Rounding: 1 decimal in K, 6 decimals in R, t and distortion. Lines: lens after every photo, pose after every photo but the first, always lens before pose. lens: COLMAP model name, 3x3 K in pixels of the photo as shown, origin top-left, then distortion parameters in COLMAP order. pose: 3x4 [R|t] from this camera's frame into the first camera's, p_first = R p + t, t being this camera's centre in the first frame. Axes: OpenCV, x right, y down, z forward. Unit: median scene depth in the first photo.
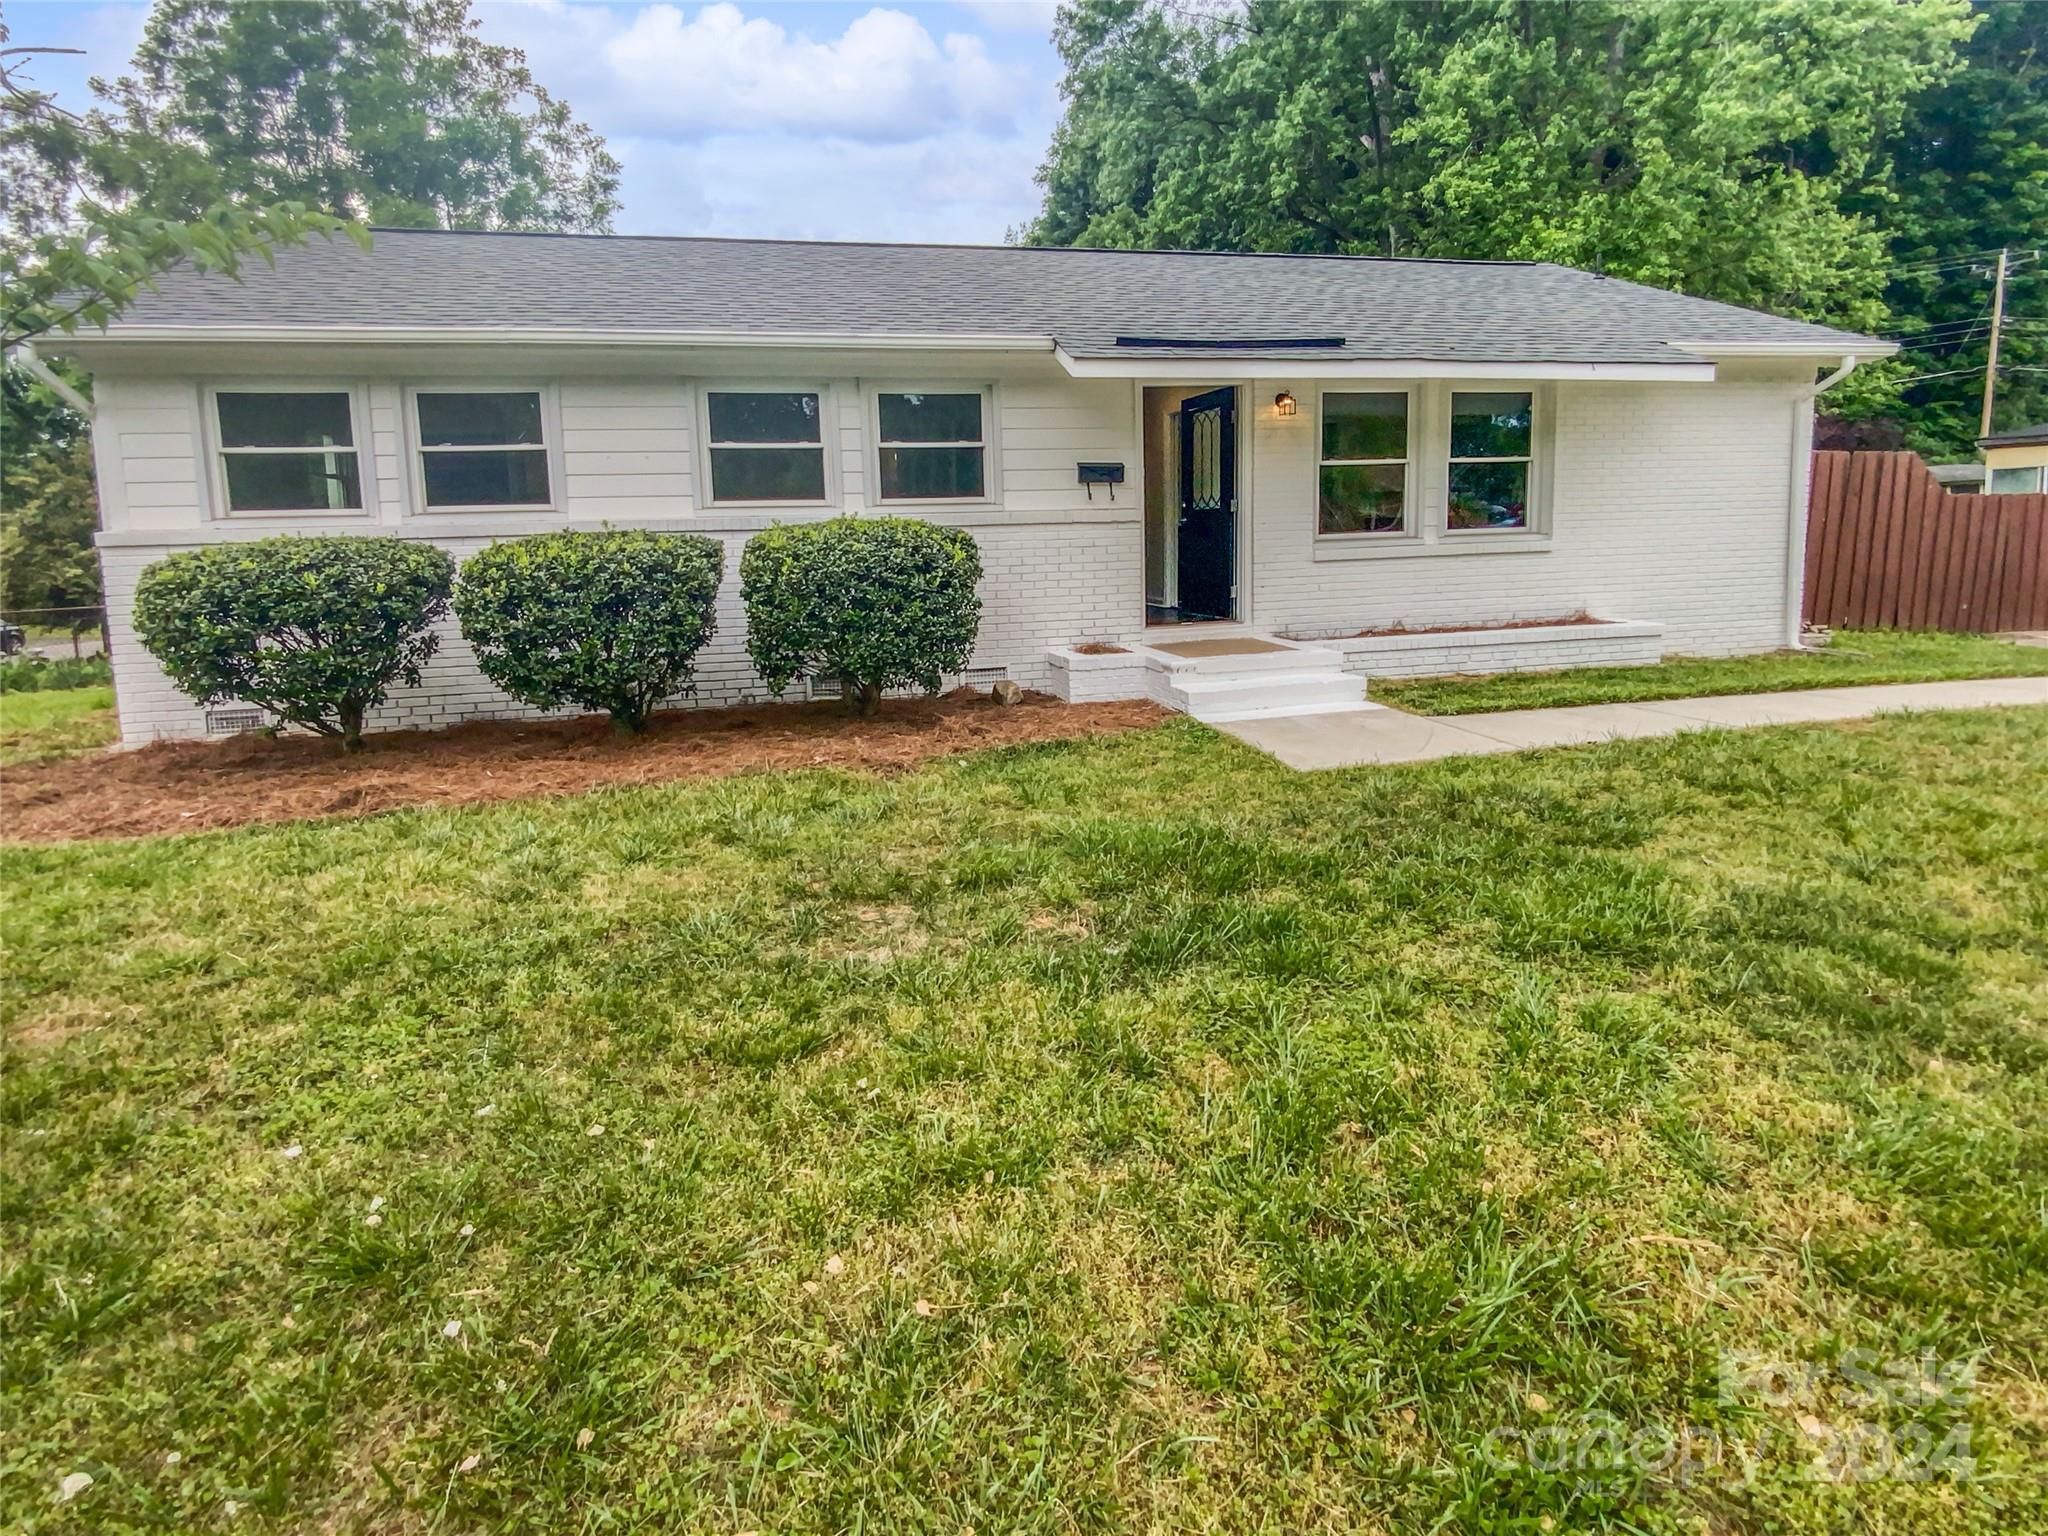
lens RADIAL K [[968.5, 0, 1055.0], [0, 968.5, 757.5], [0, 0, 1]] dist [-0.001861, -0.000831]
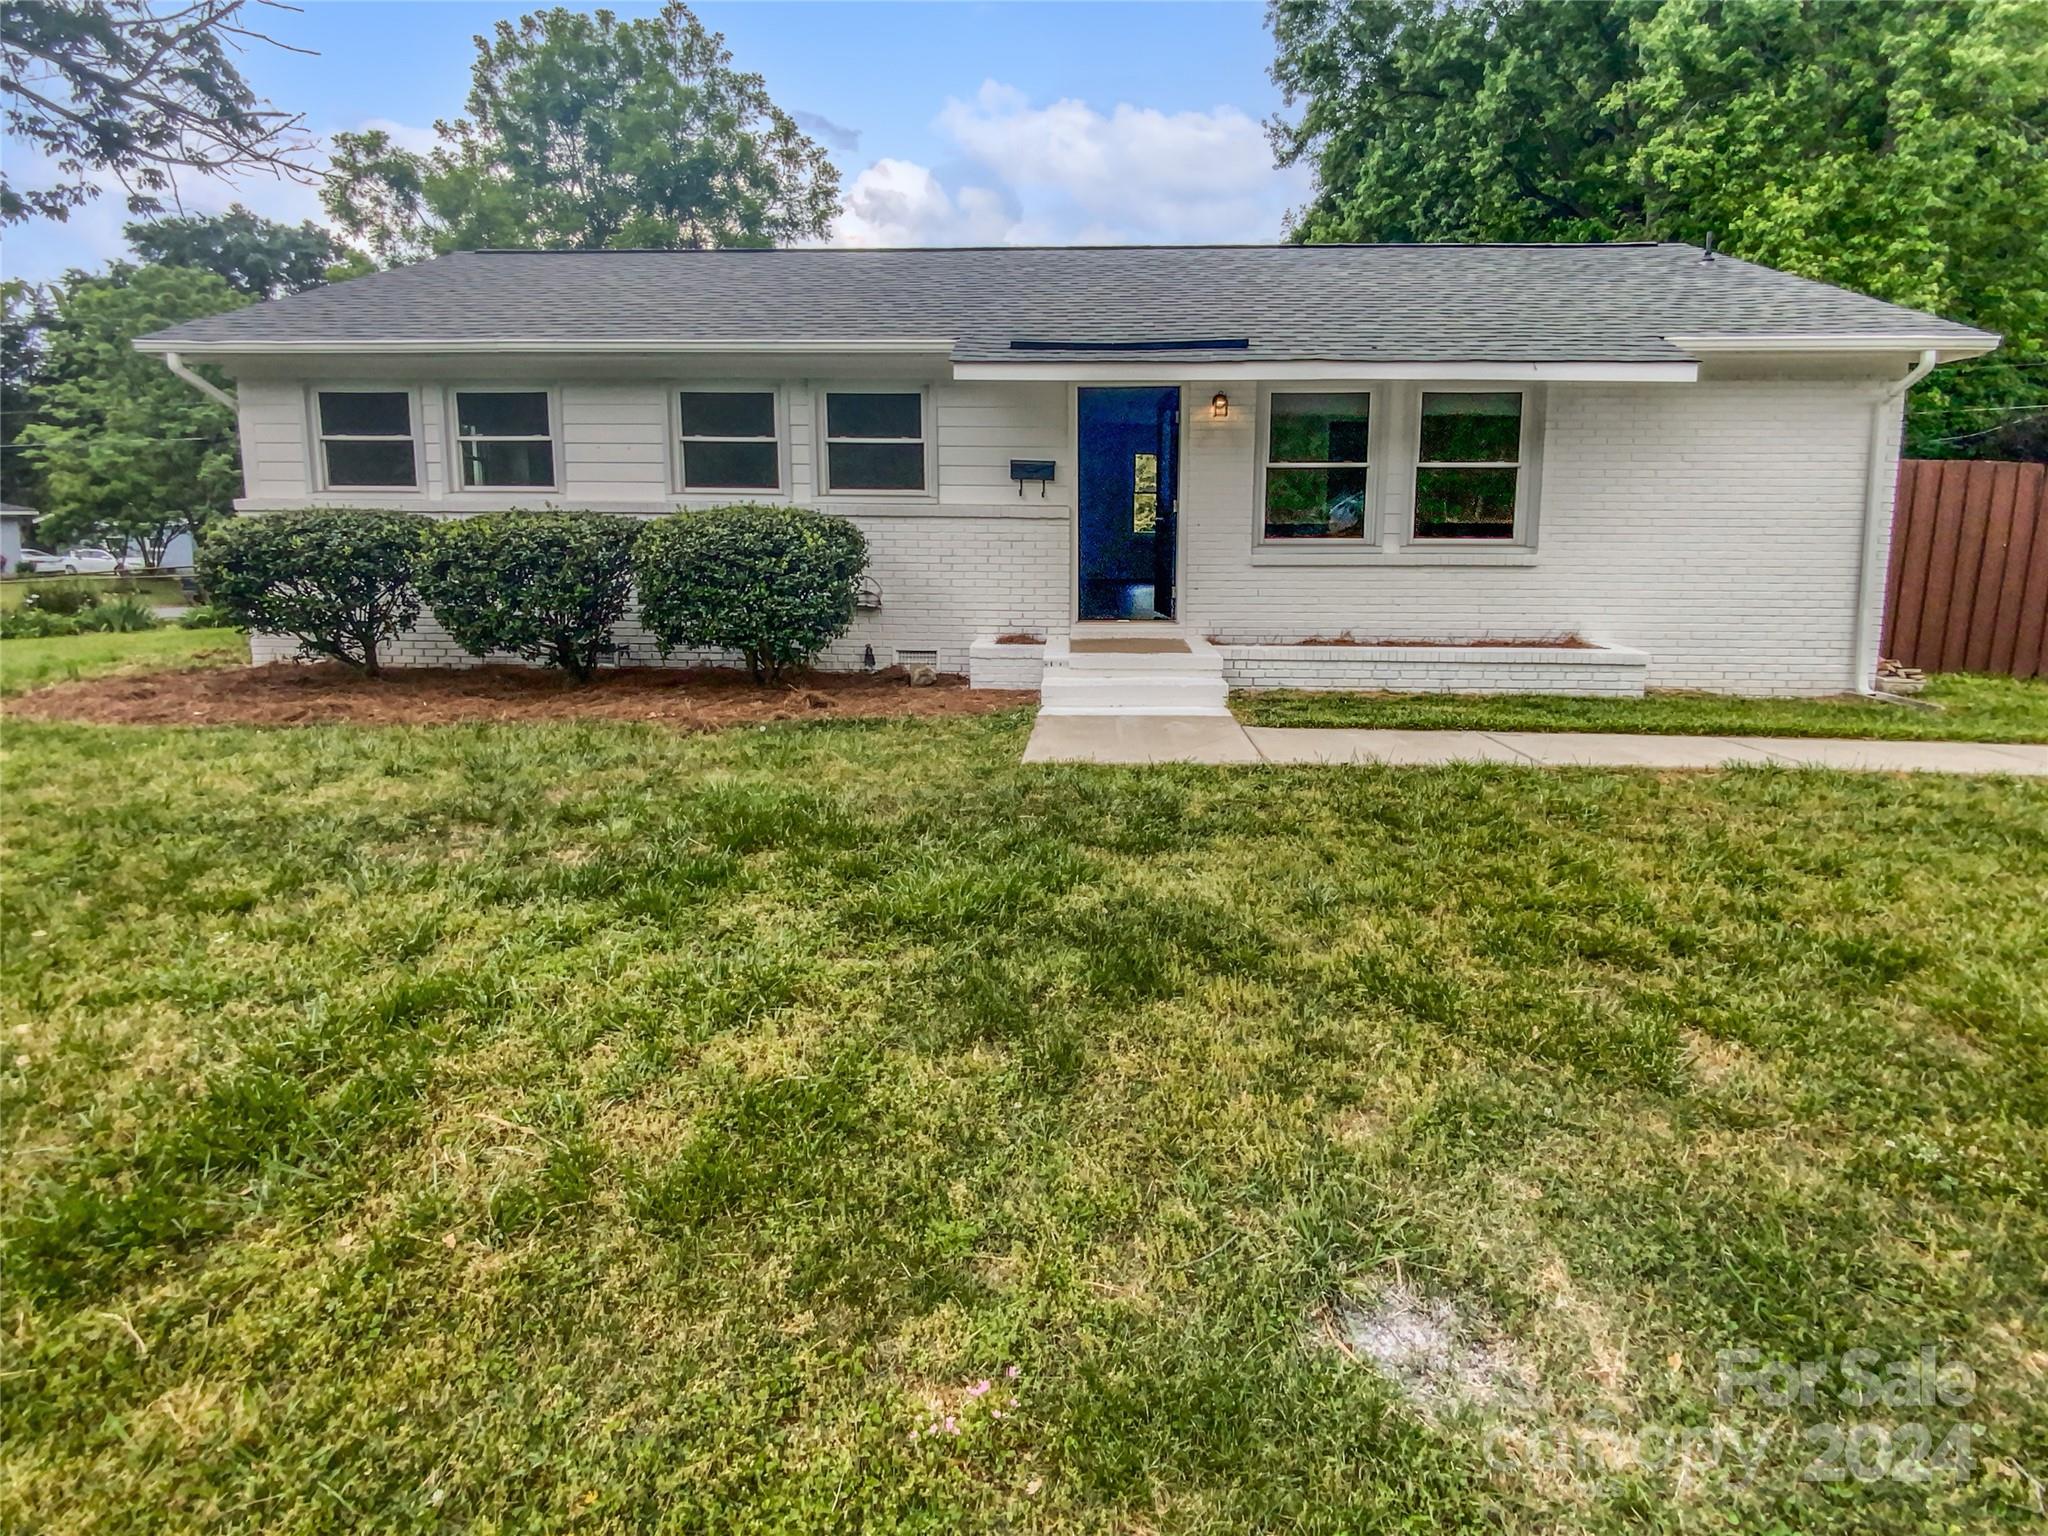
lens RADIAL K [[953.3, 0, 1024.0], [0, 953.3, 768.0], [0, 0, 1]] dist [-0.000885, -0.000590]
pose [[0.966760, 0.096769, -0.236667, 0.288254], [-0.091210, 0.995239, 0.034351, -0.008949], [0.238865, -0.011622, 0.970983, -0.000731]]
